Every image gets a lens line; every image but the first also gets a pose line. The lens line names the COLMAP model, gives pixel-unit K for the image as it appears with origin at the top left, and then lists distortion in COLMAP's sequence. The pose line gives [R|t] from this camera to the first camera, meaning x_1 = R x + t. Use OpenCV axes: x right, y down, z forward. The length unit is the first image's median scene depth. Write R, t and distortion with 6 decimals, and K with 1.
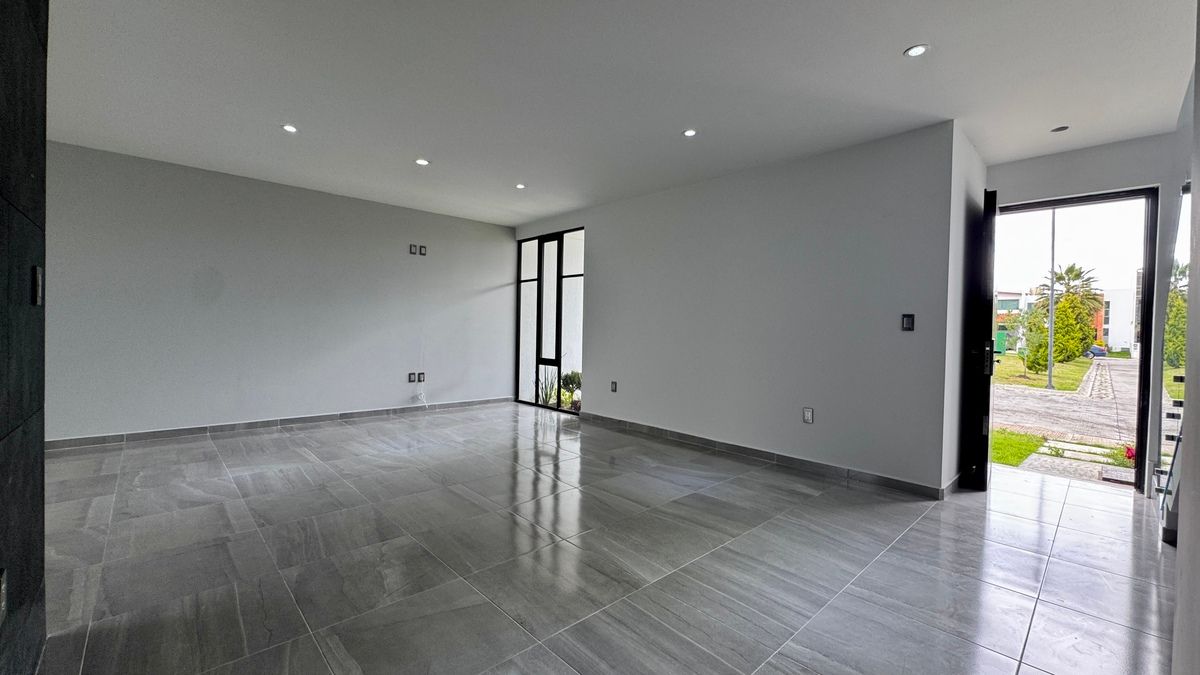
lens RADIAL K [[478.3, 0, 597.0], [0, 478.3, 336.2], [0, 0, 1]] dist [-0.001079, -0.000579]
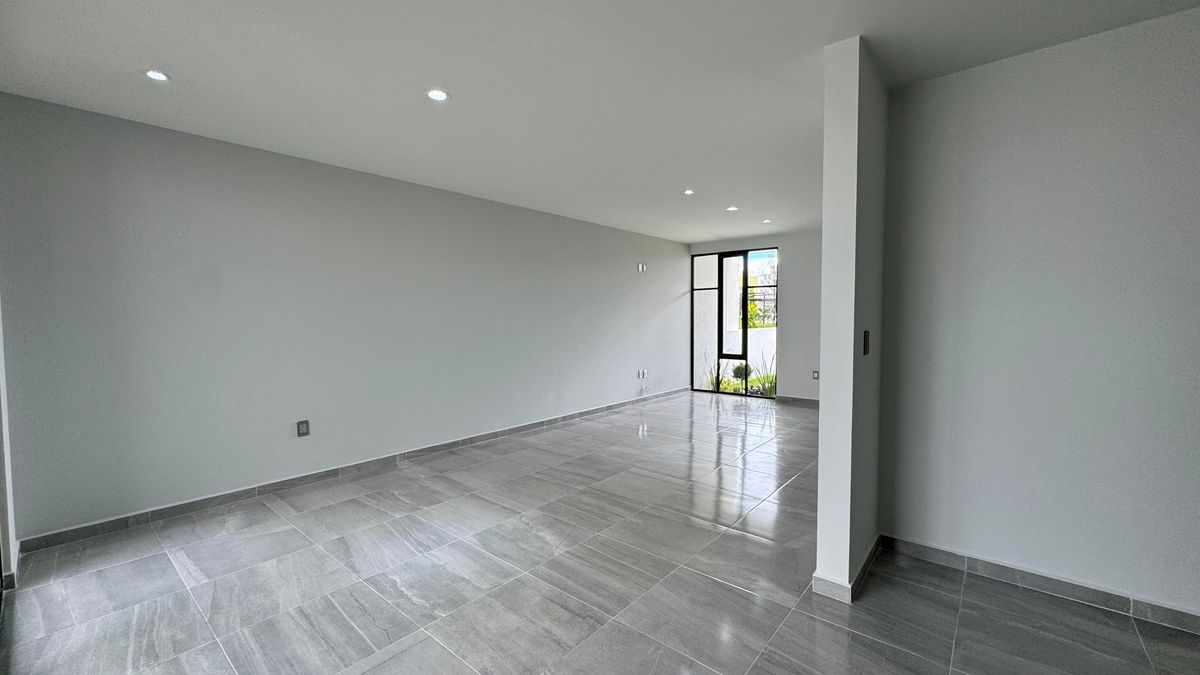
lens RADIAL K [[478.3, 0, 597.1], [0, 478.3, 335.3], [0, 0, 1]] dist [-0.001079, -0.000579]
pose [[0.993335, -0.031439, 0.110890, -0.540980], [0.028405, 0.999180, 0.028840, -0.042386], [-0.111705, -0.025498, 0.993414, -0.157726]]
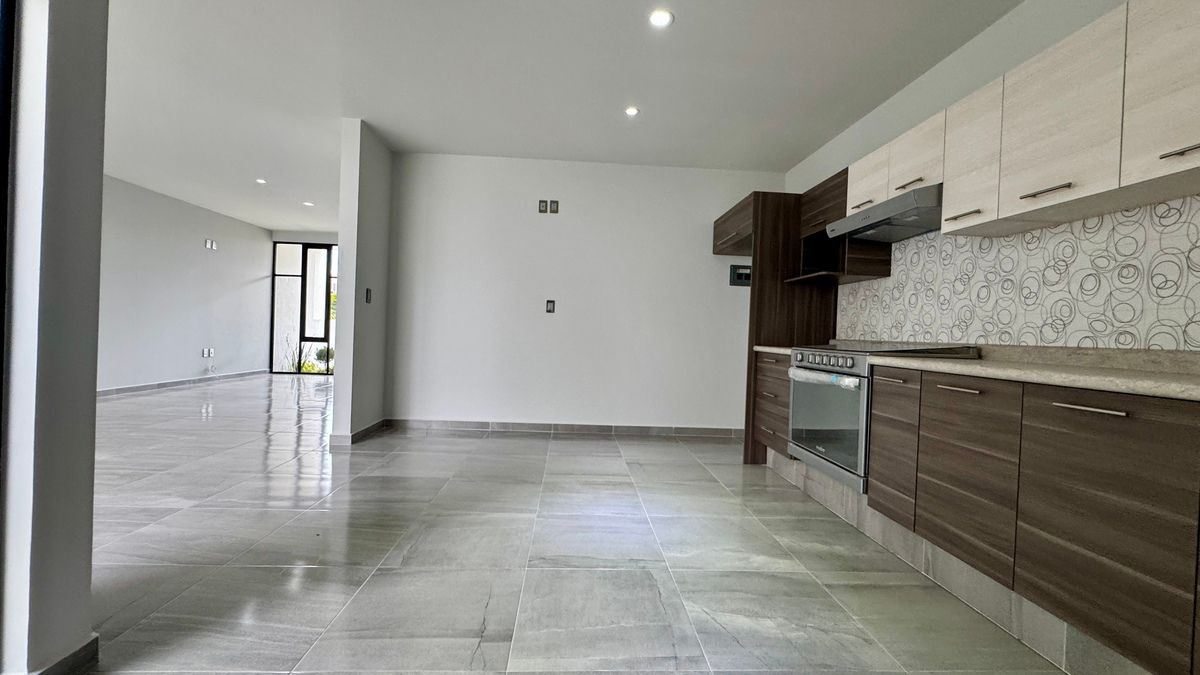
lens RADIAL K [[478.3, 0, 599.1], [0, 478.3, 339.2], [0, 0, 1]] dist [-0.001079, -0.000579]
pose [[0.639224, -0.008190, 0.768977, -0.580374], [-0.011562, 0.999728, 0.020259, 0.015694], [-0.768933, -0.021841, 0.638956, -0.428372]]
